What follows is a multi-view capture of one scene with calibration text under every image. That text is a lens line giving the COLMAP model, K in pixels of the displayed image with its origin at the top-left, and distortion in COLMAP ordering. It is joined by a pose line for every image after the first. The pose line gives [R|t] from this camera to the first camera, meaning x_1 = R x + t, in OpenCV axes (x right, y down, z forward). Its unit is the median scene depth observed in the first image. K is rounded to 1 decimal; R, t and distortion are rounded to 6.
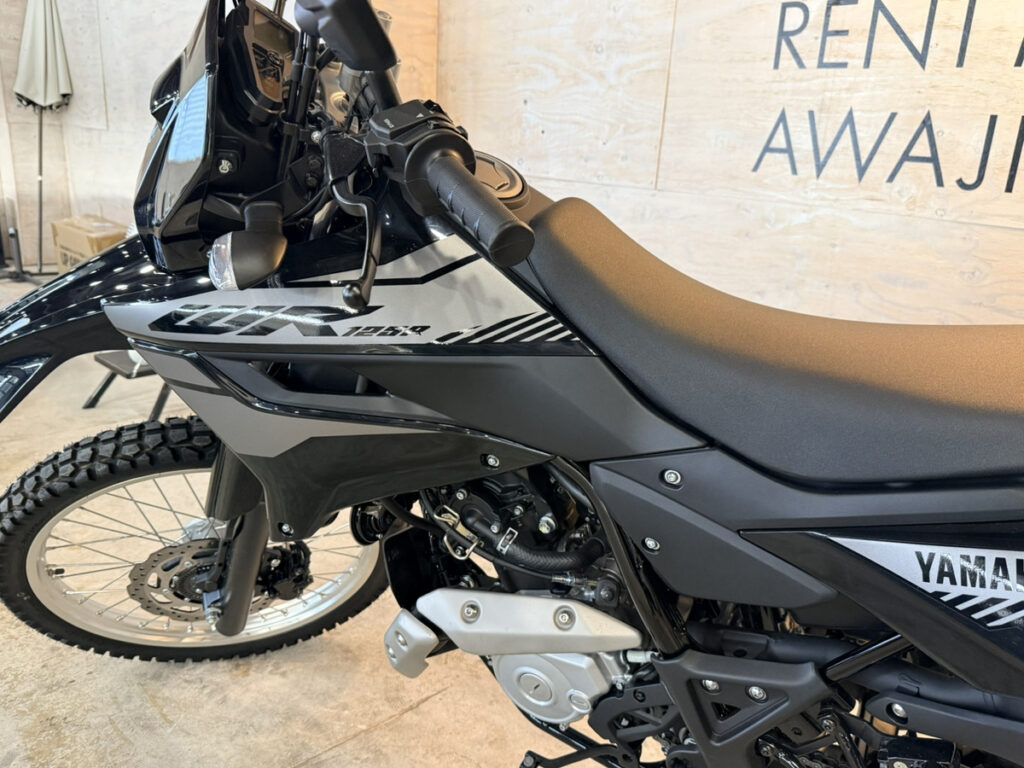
lens RADIAL K [[811.0, 0, 512.0], [0, 811.0, 384.0], [0, 0, 1]] dist [0.131902, -0.245401]
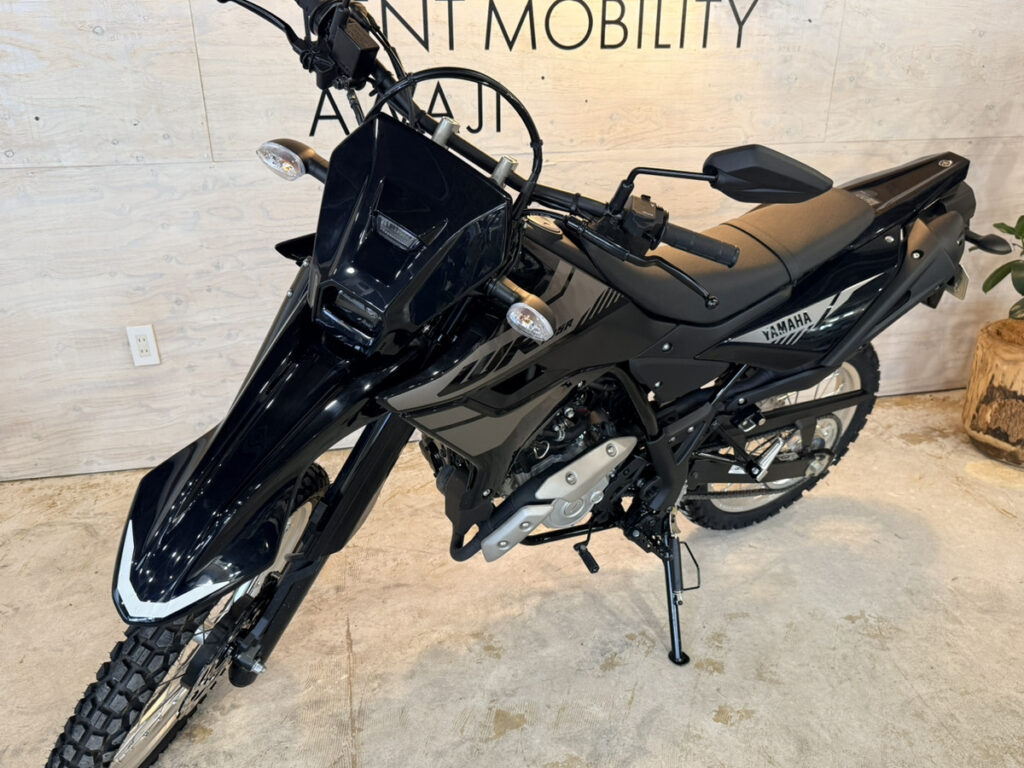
lens RADIAL K [[819.9, 0, 515.2], [0, 819.9, 377.7], [0, 0, 1]] dist [0.017926, -0.006888]
pose [[0.511881, -0.403863, 0.758203, -0.748000], [0.281251, 0.912745, 0.296301, -0.249408], [-0.811711, 0.061575, 0.580804, 0.080842]]
